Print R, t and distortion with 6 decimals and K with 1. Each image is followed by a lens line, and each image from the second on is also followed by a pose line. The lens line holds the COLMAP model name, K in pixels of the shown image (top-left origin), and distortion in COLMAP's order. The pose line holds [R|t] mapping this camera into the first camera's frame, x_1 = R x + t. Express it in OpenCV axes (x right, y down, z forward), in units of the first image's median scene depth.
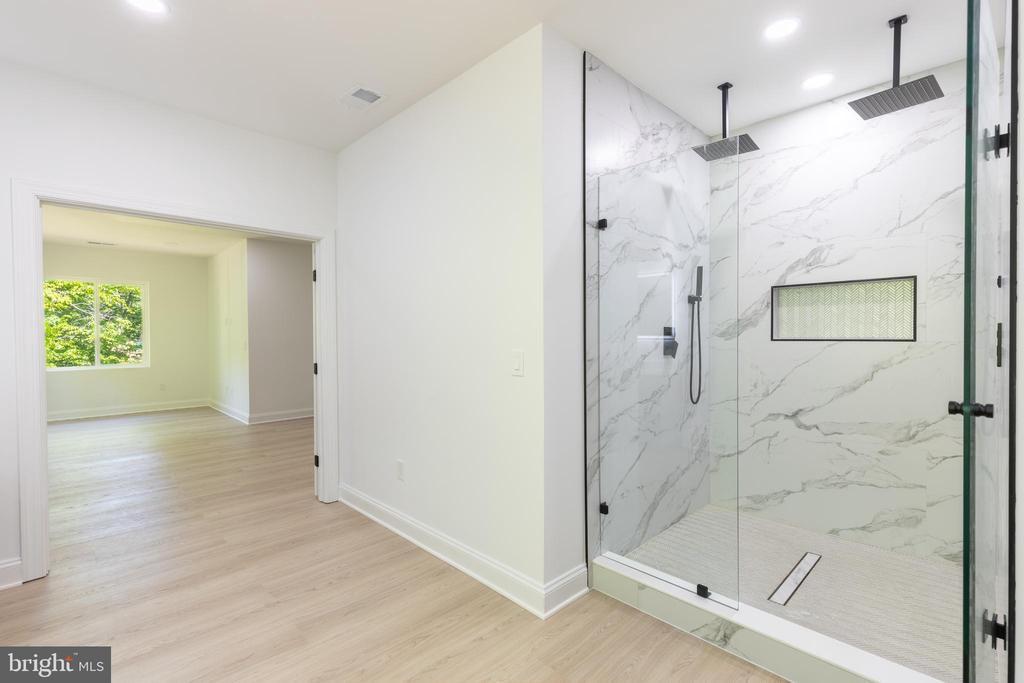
lens RADIAL K [[458.6, 0, 512.0], [0, 458.6, 341.5], [0, 0, 1]] dist [0.001517, 0.000008]
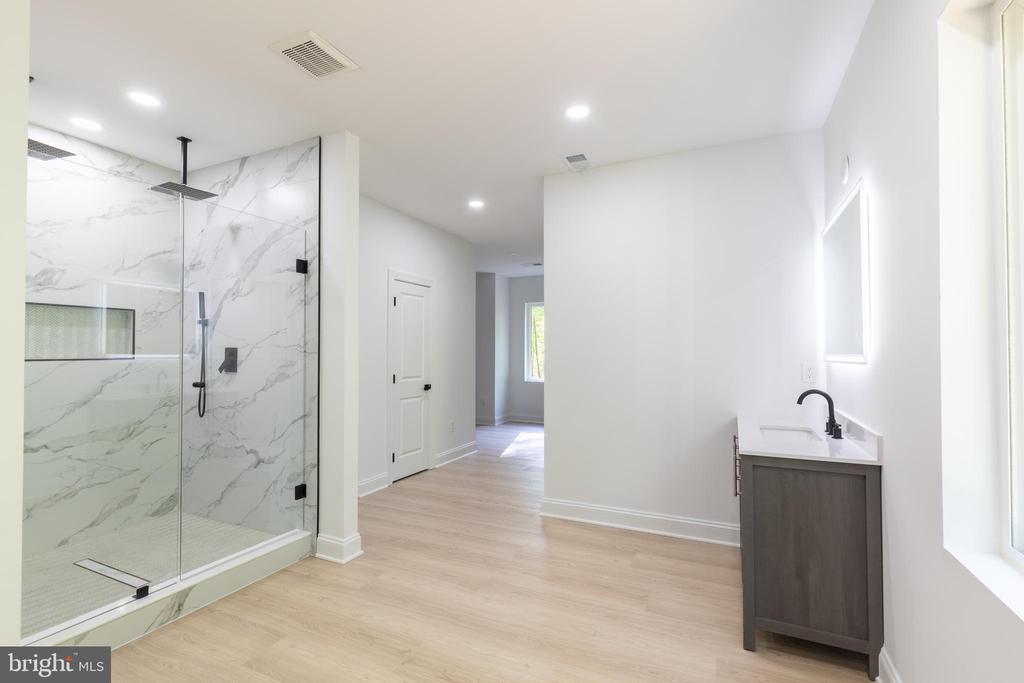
lens RADIAL K [[458.6, 0, 512.0], [0, 458.6, 341.5], [0, 0, 1]] dist [0.001517, 0.000008]
pose [[-0.333252, 0.024786, 0.942512, -0.693573], [0.014656, 0.999670, -0.021107, -0.008276], [-0.942724, 0.006780, -0.333506, 0.409955]]
